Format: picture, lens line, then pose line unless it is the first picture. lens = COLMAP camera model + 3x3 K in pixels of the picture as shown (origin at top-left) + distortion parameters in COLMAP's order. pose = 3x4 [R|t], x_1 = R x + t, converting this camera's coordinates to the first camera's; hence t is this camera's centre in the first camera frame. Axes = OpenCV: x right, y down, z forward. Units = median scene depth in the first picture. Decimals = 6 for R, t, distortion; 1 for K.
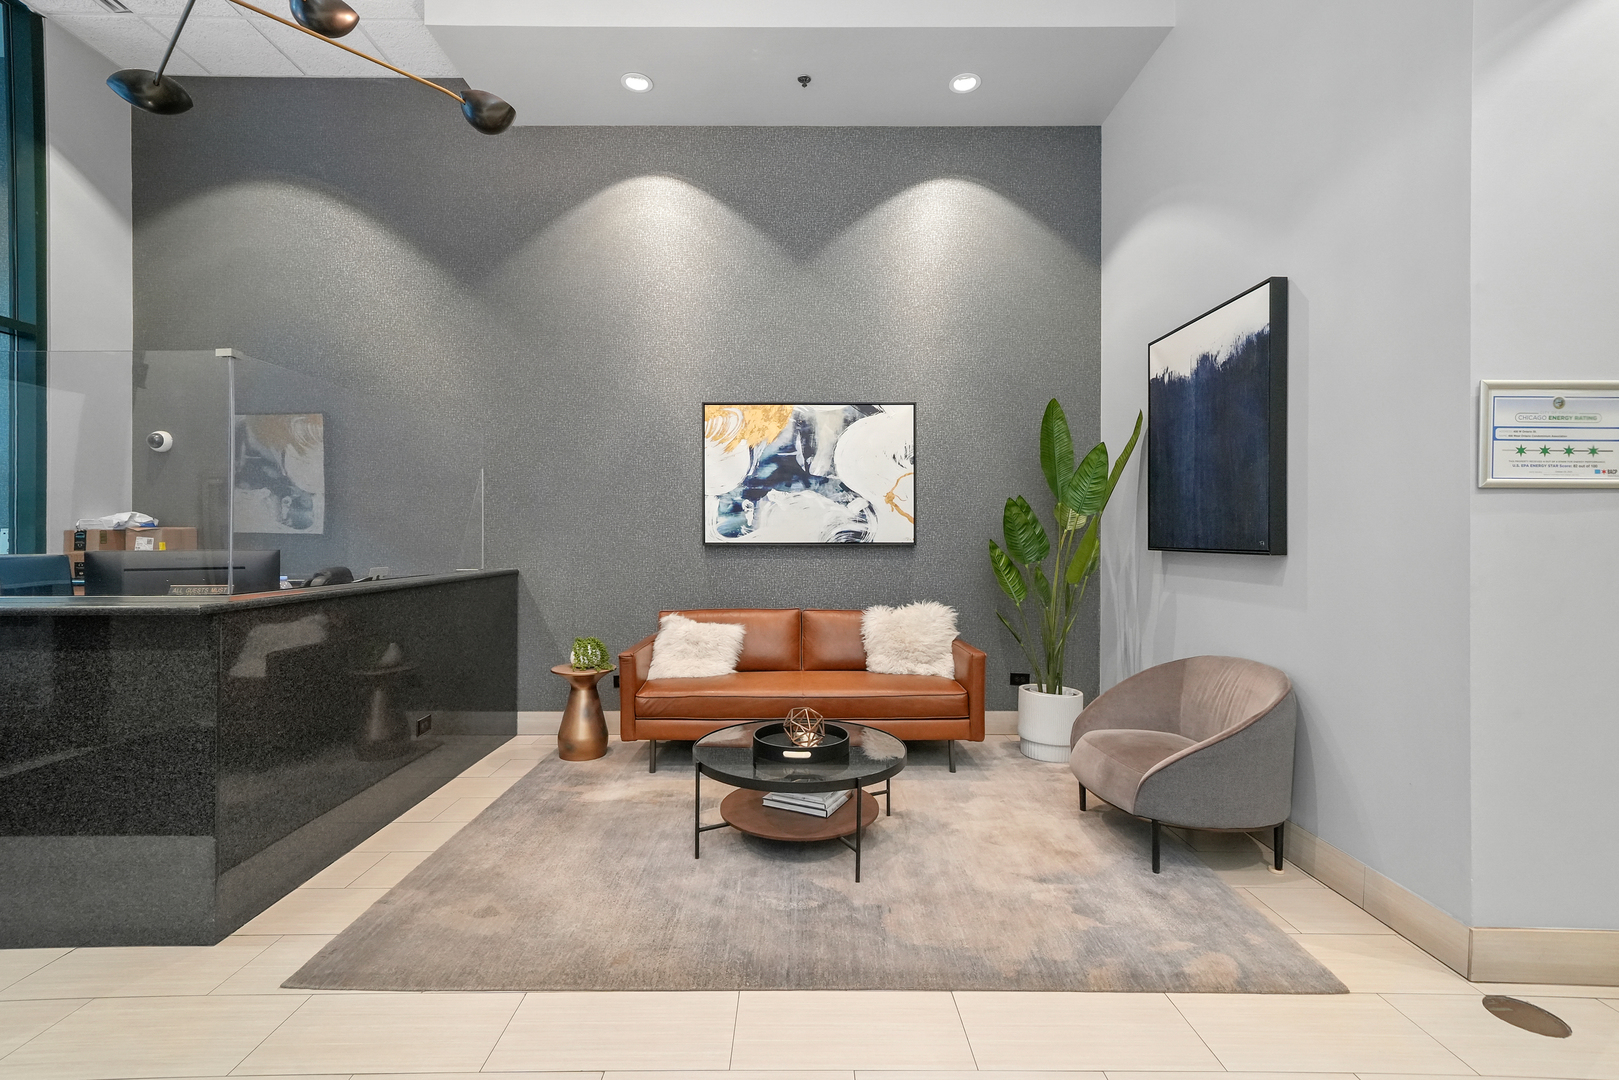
lens RADIAL K [[708.3, 0, 805.5], [0, 708.3, 534.5], [0, 0, 1]] dist [0.002592, 0.000312]
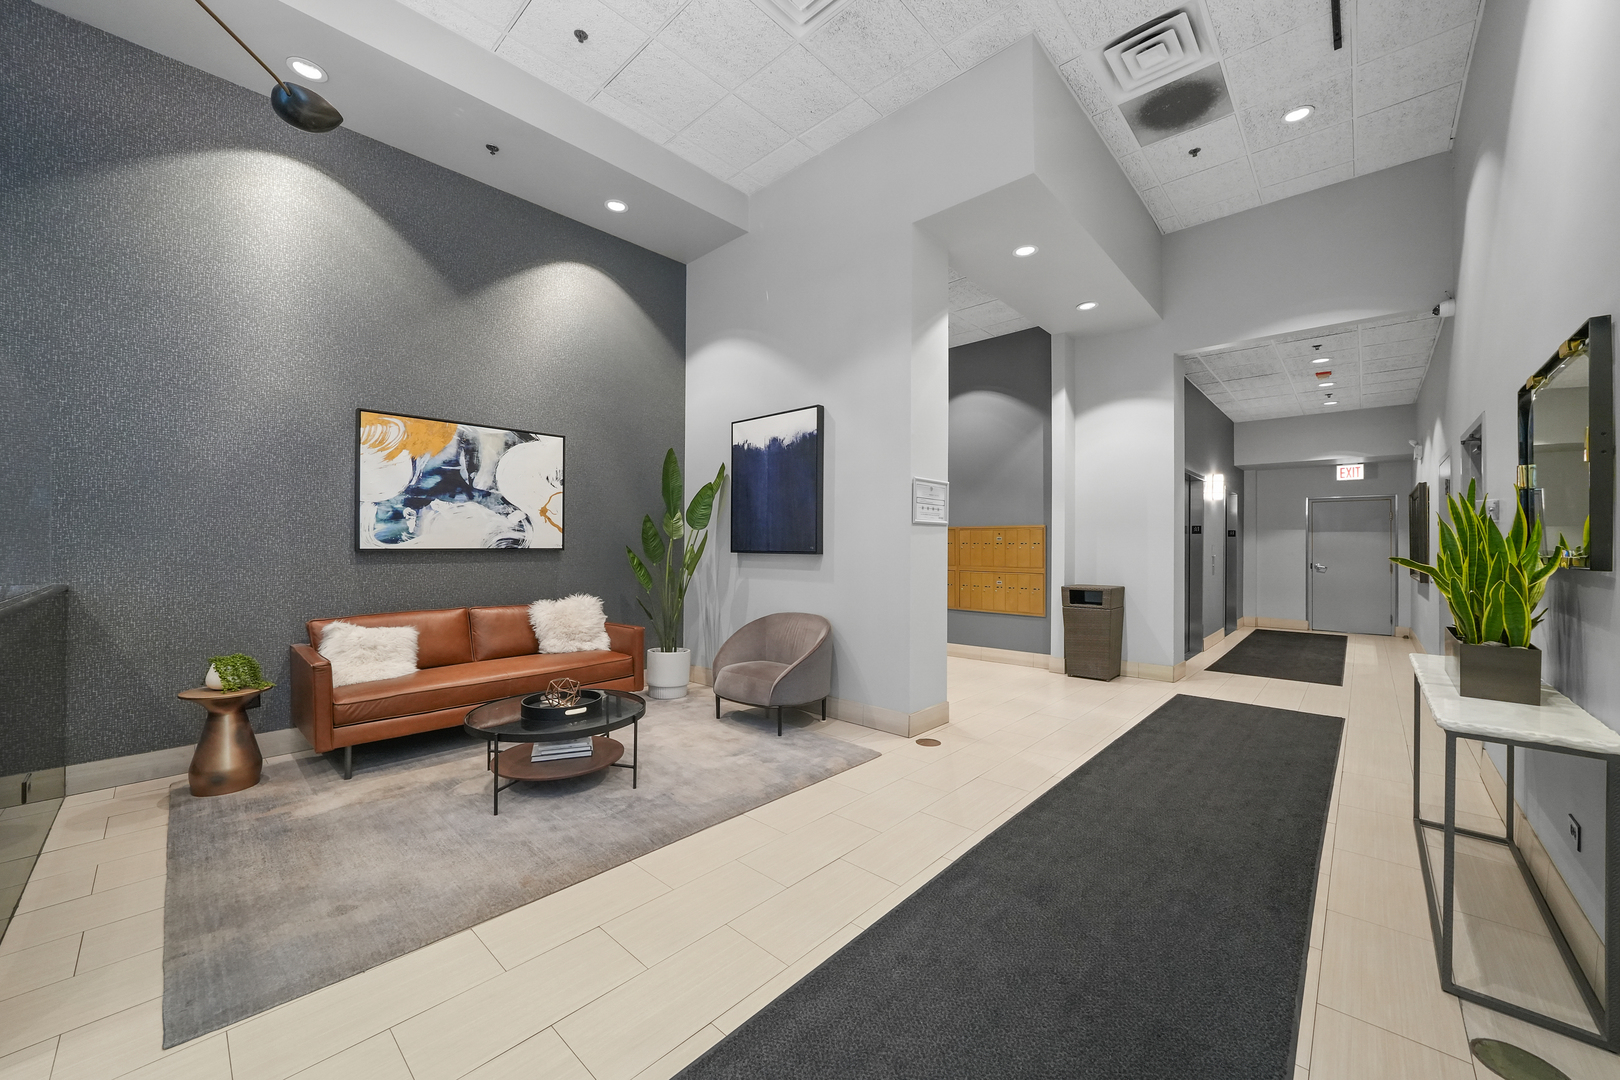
lens RADIAL K [[598.7, 0, 810.0], [0, 598.7, 541.8], [0, 0, 1]] dist [-0.015465, 0.000048]
pose [[0.683858, 0.005044, 0.729598, -0.338808], [-0.005200, 0.999984, -0.002039, -0.000068], [-0.729597, -0.002399, 0.683873, -0.039248]]
